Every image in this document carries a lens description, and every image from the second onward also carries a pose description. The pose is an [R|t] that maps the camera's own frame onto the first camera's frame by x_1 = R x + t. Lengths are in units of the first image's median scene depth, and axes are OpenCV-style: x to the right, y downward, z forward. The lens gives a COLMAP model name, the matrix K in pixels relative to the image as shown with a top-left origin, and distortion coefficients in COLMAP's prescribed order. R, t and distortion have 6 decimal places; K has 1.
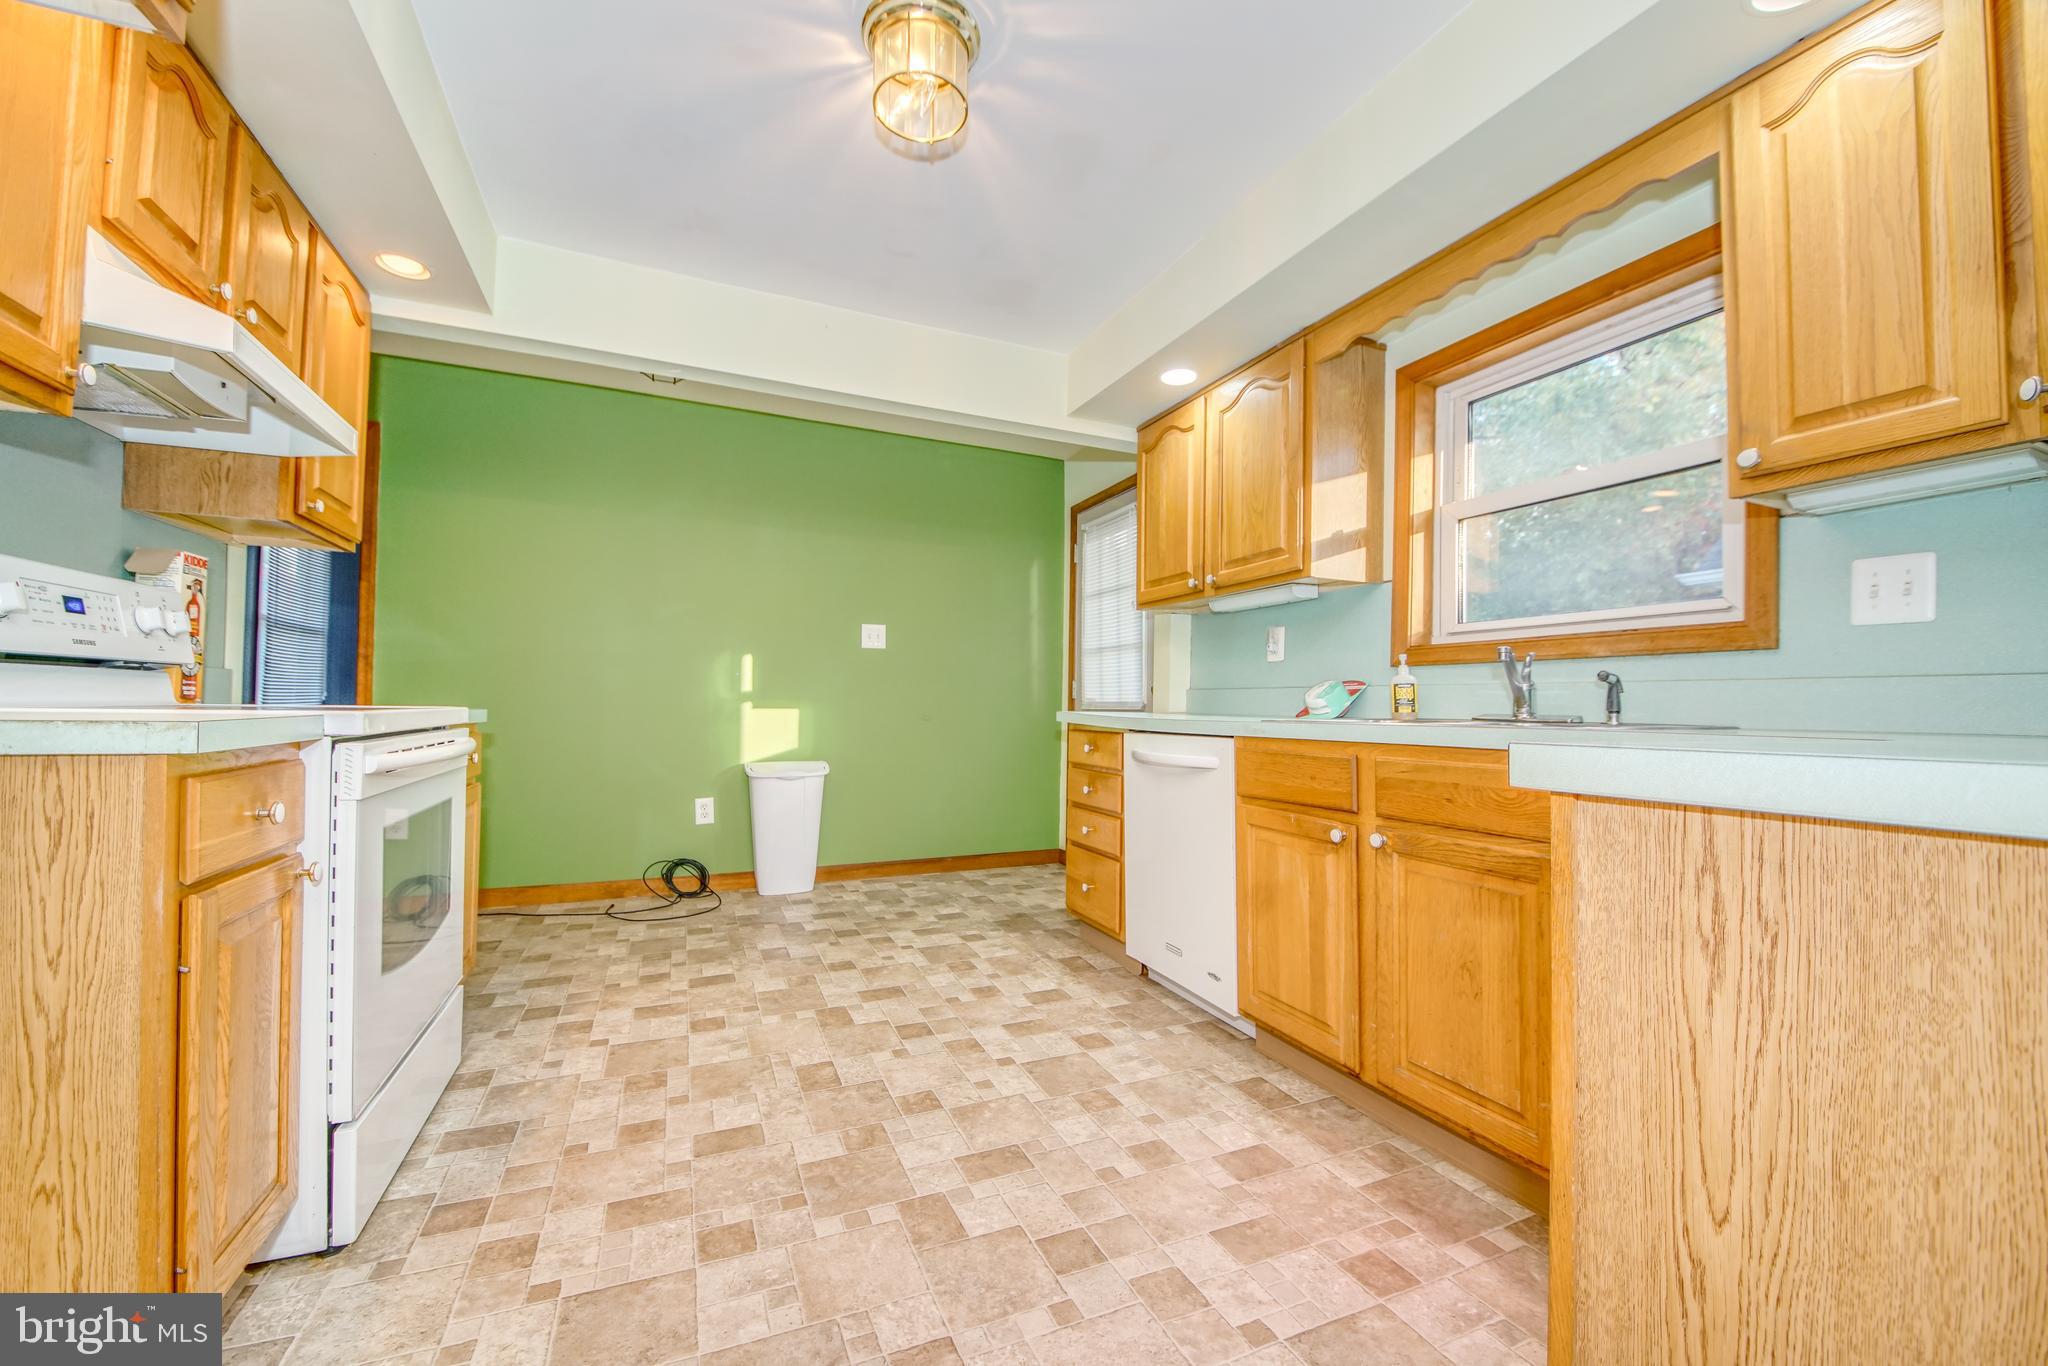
lens RADIAL K [[806.5, 0, 1024.0], [0, 806.5, 683.0], [0, 0, 1]] dist [0.029238, -0.012757]
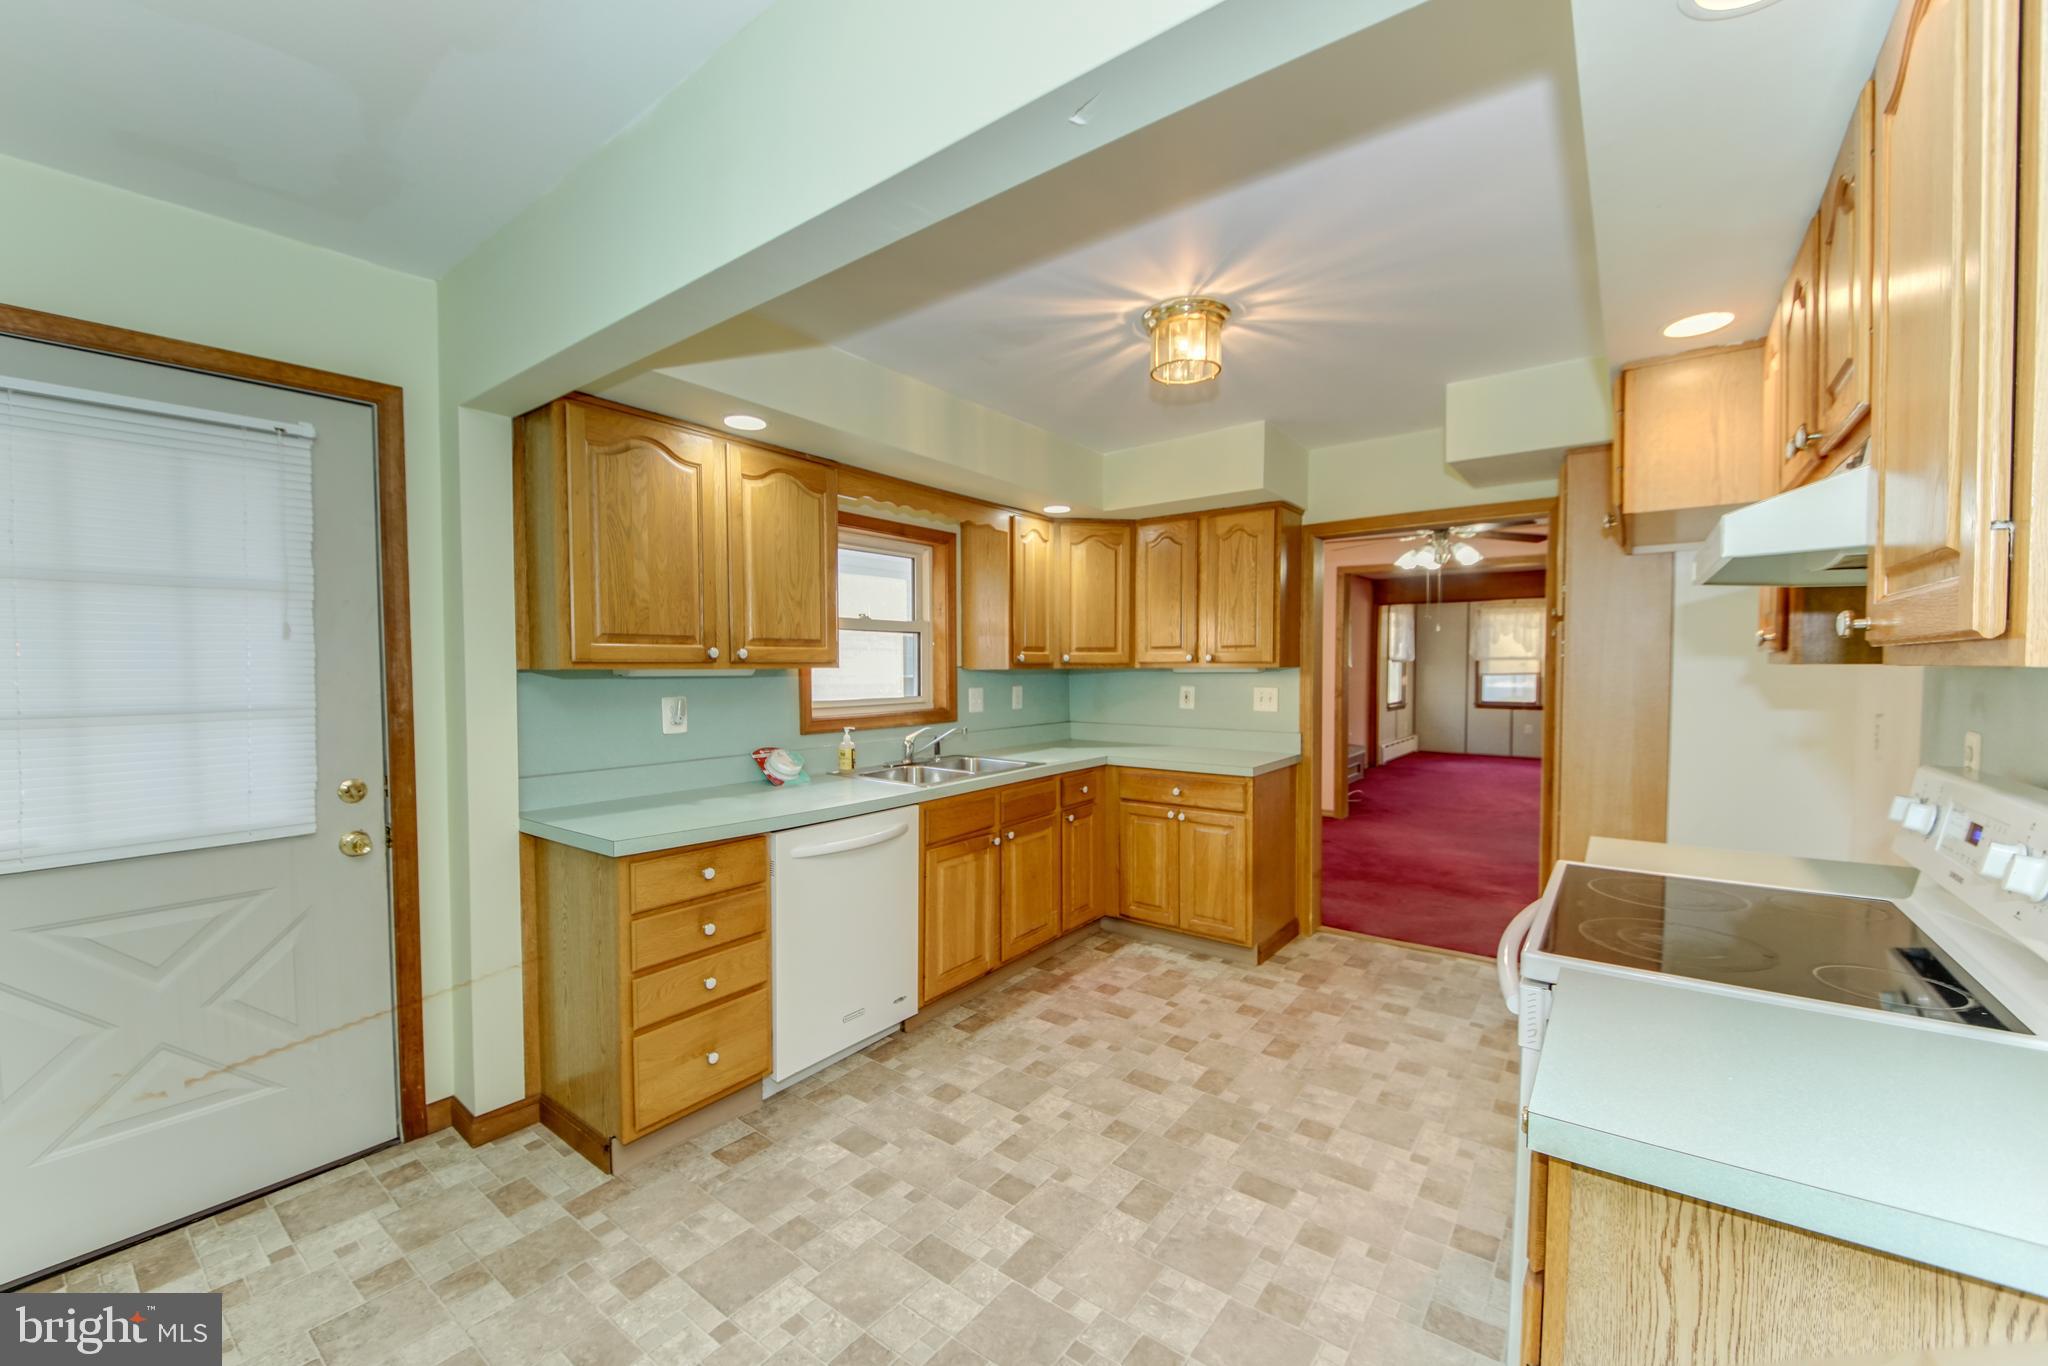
lens RADIAL K [[806.5, 0, 1024.0], [0, 806.5, 683.0], [0, 0, 1]] dist [0.029238, -0.012757]
pose [[-0.498951, -0.035758, 0.865892, -1.049325], [-0.032045, 0.999226, 0.022798, -0.178277], [-0.866038, -0.016372, -0.499710, 1.677439]]
